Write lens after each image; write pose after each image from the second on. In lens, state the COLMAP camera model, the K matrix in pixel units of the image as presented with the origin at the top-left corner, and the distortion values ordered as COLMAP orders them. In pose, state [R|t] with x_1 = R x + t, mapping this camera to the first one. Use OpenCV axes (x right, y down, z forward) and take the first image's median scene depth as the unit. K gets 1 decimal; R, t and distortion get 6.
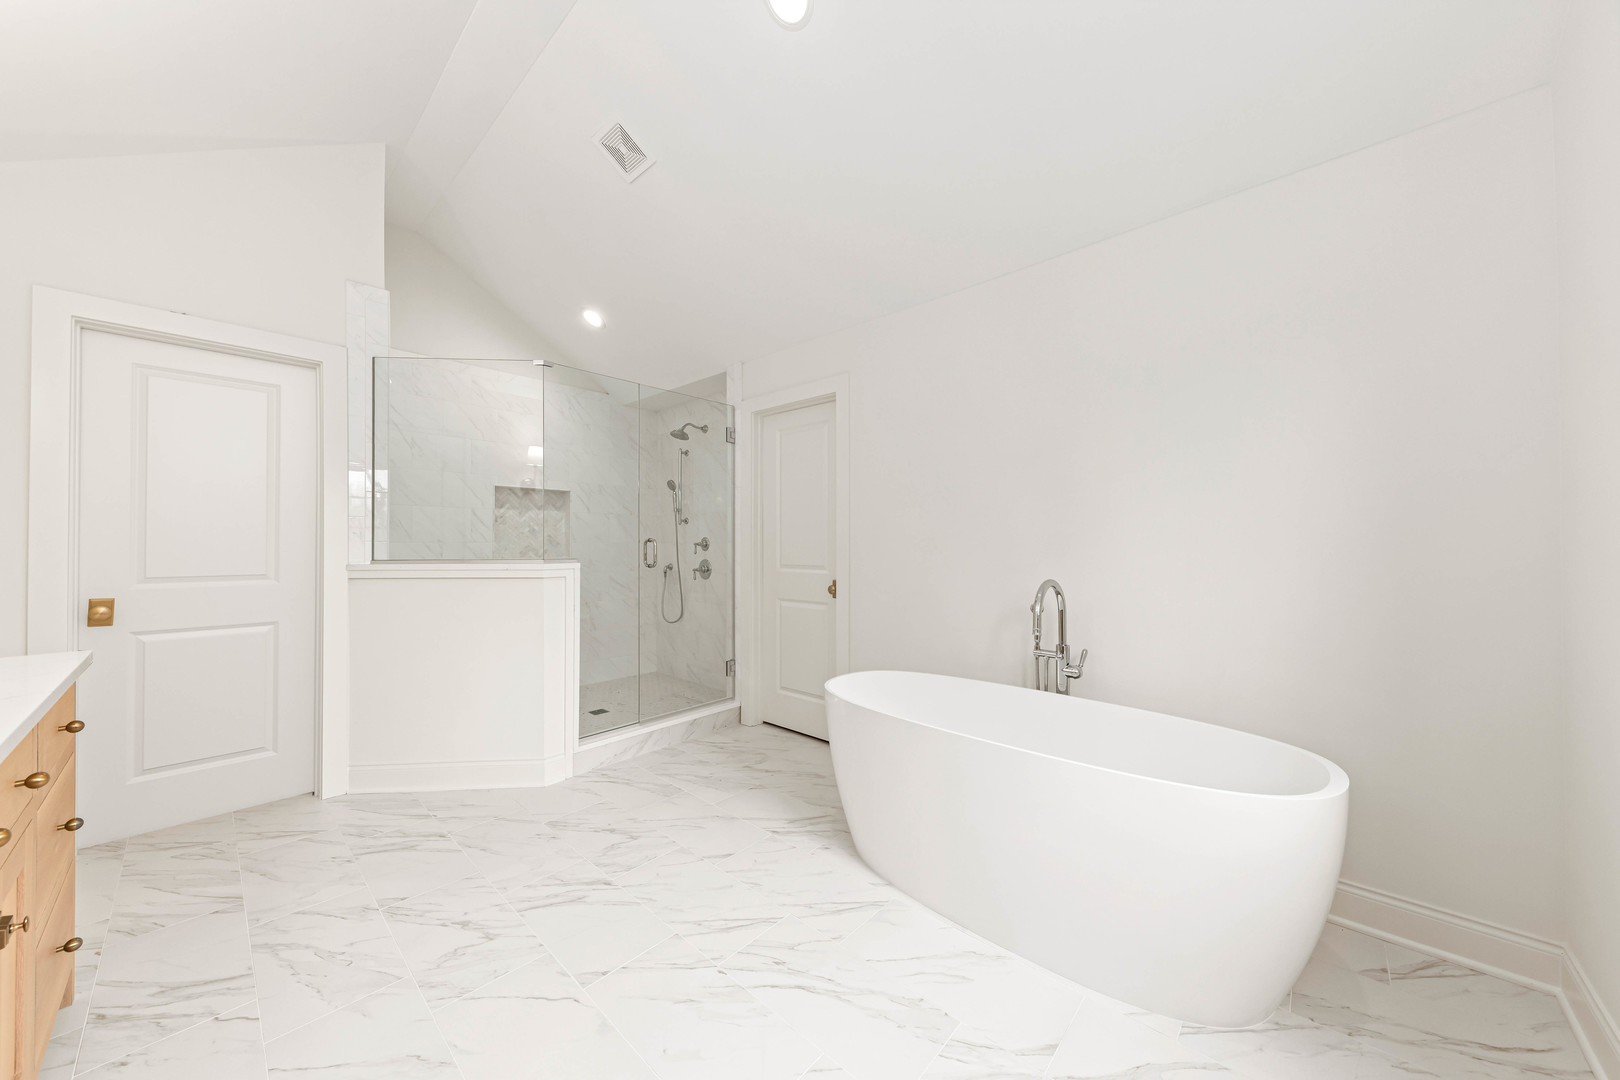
lens RADIAL K [[564.5, 0, 806.4], [0, 564.5, 537.1], [0, 0, 1]] dist [0.002301, 0.000020]
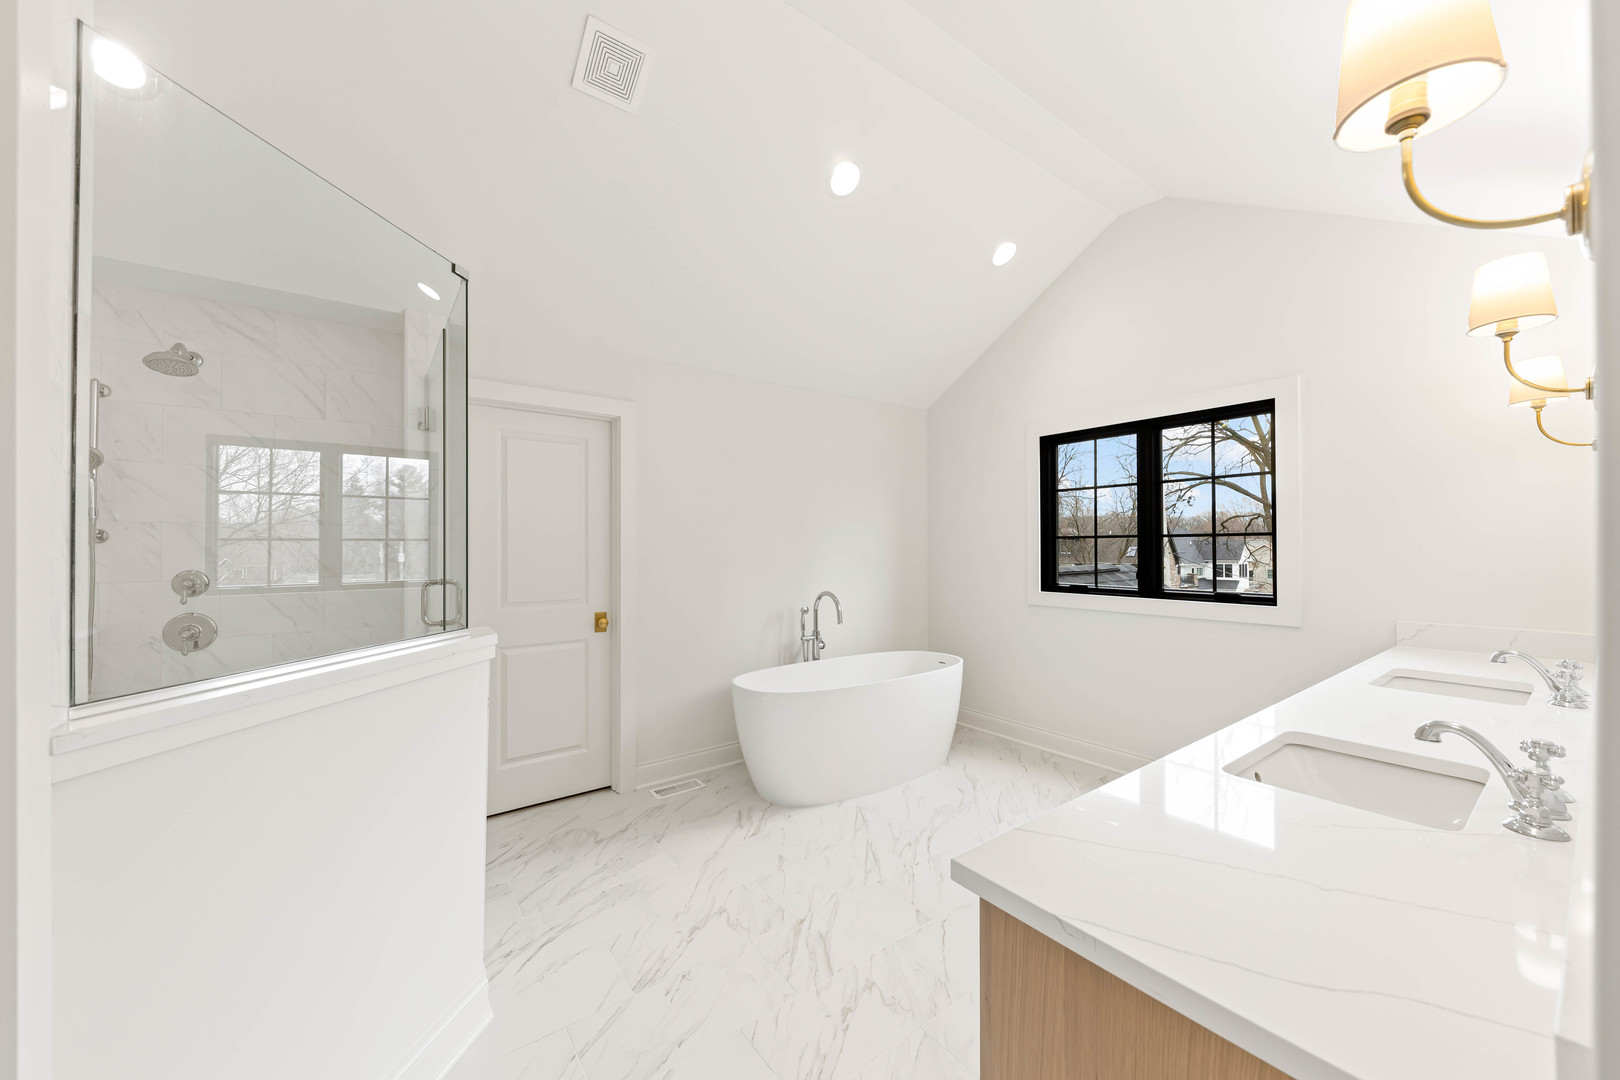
lens RADIAL K [[599.3, 0, 811.5], [0, 599.3, 545.3], [0, 0, 1]] dist [-0.001490, -0.000298]
pose [[0.163313, 0.001396, 0.986573, -1.194158], [-0.008881, 0.999961, 0.000055, -0.052460], [-0.986534, -0.008770, 0.163319, 0.688033]]
